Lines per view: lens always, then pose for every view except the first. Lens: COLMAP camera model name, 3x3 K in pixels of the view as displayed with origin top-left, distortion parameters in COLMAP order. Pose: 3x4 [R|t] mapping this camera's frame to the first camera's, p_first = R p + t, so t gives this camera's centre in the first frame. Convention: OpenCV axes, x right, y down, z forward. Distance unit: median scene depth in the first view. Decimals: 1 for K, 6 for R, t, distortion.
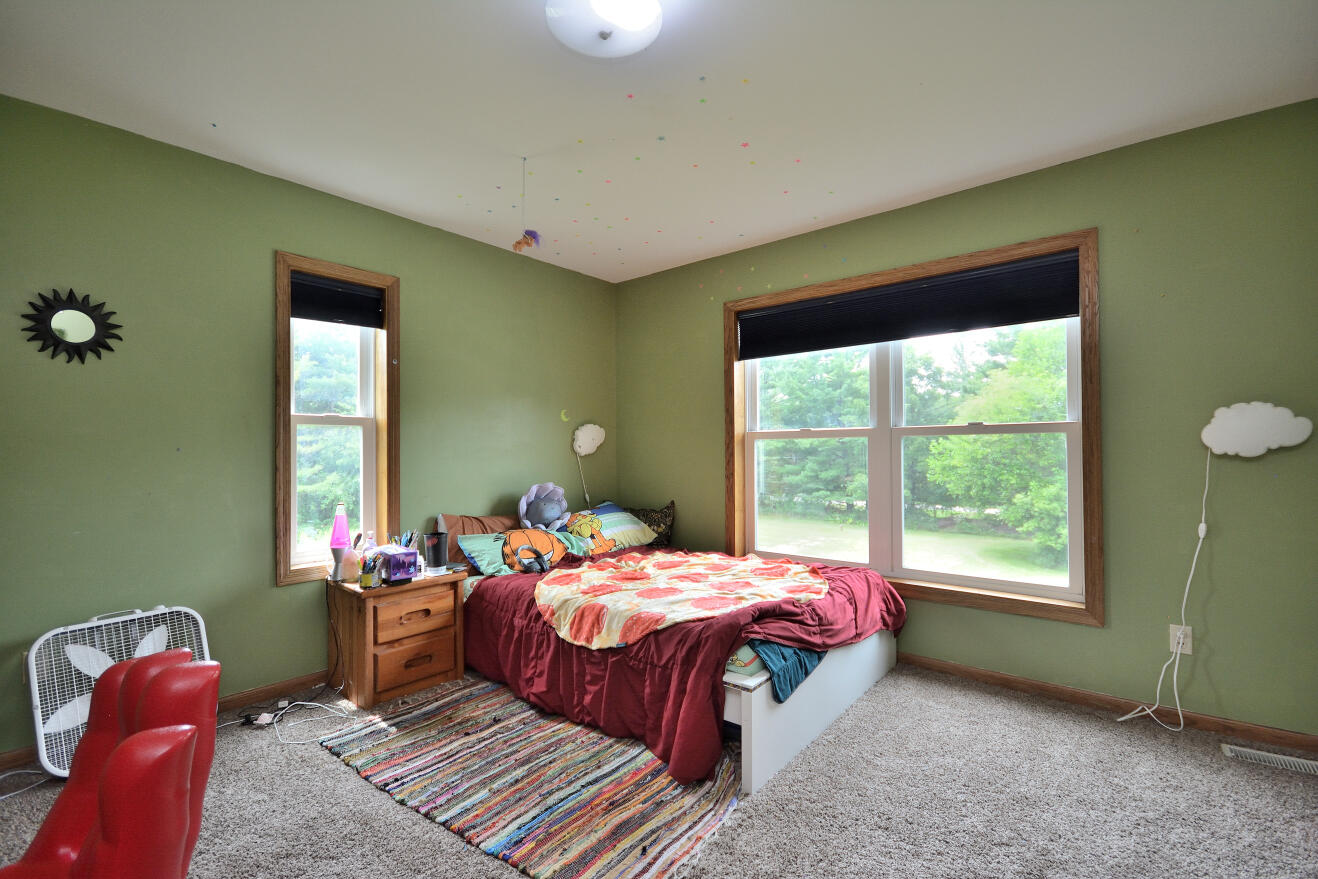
lens RADIAL K [[591.2, 0, 652.9], [0, 591.2, 441.1], [0, 0, 1]] dist [-0.000291, -0.000597]
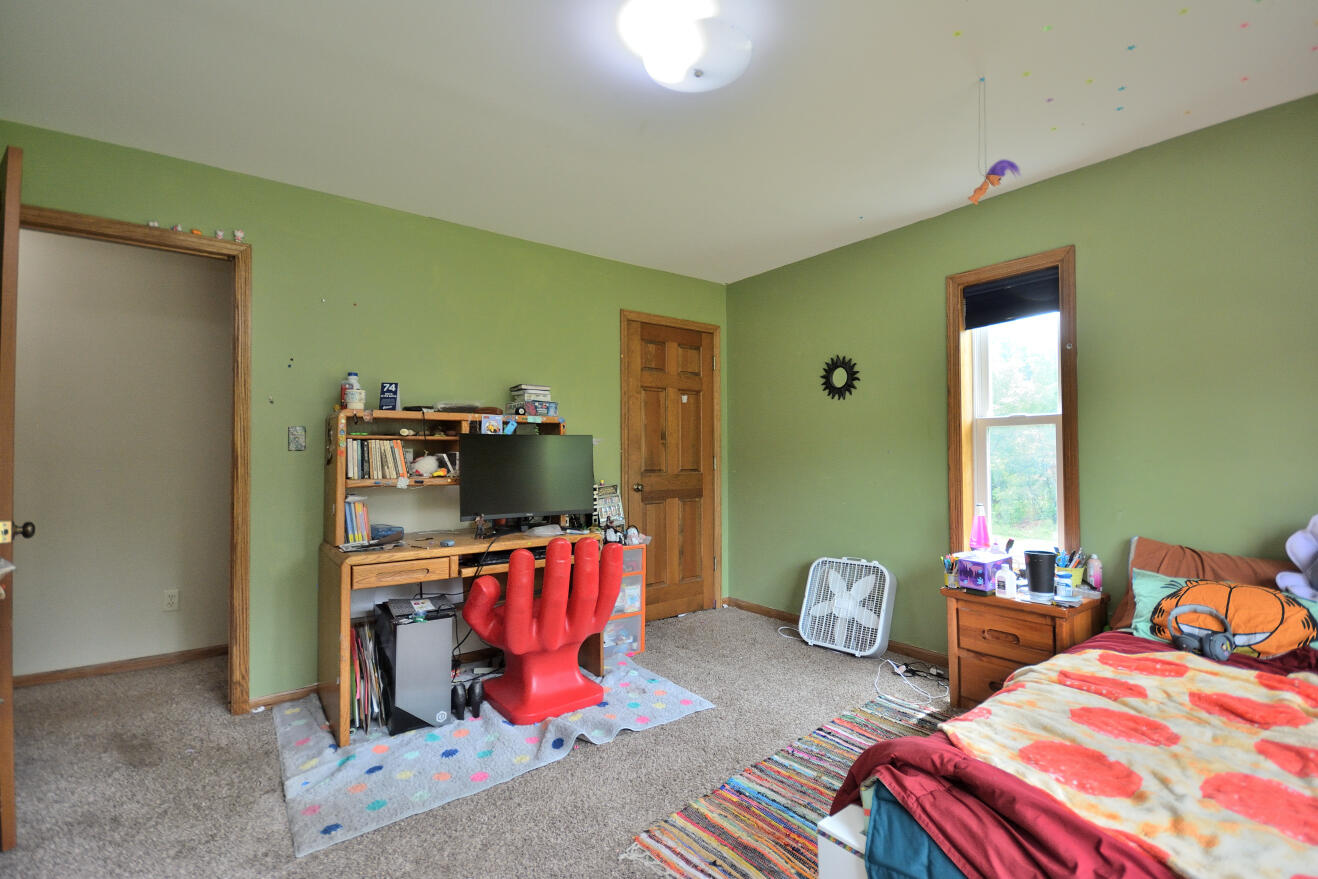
lens RADIAL K [[591.2, 0, 652.9], [0, 591.2, 441.1], [0, 0, 1]] dist [-0.000291, -0.000597]
pose [[-0.225472, -0.016584, -0.974109, 0.682854], [0.026880, 0.999369, -0.023235, 0.006619], [0.973879, -0.031423, -0.224884, 0.797734]]
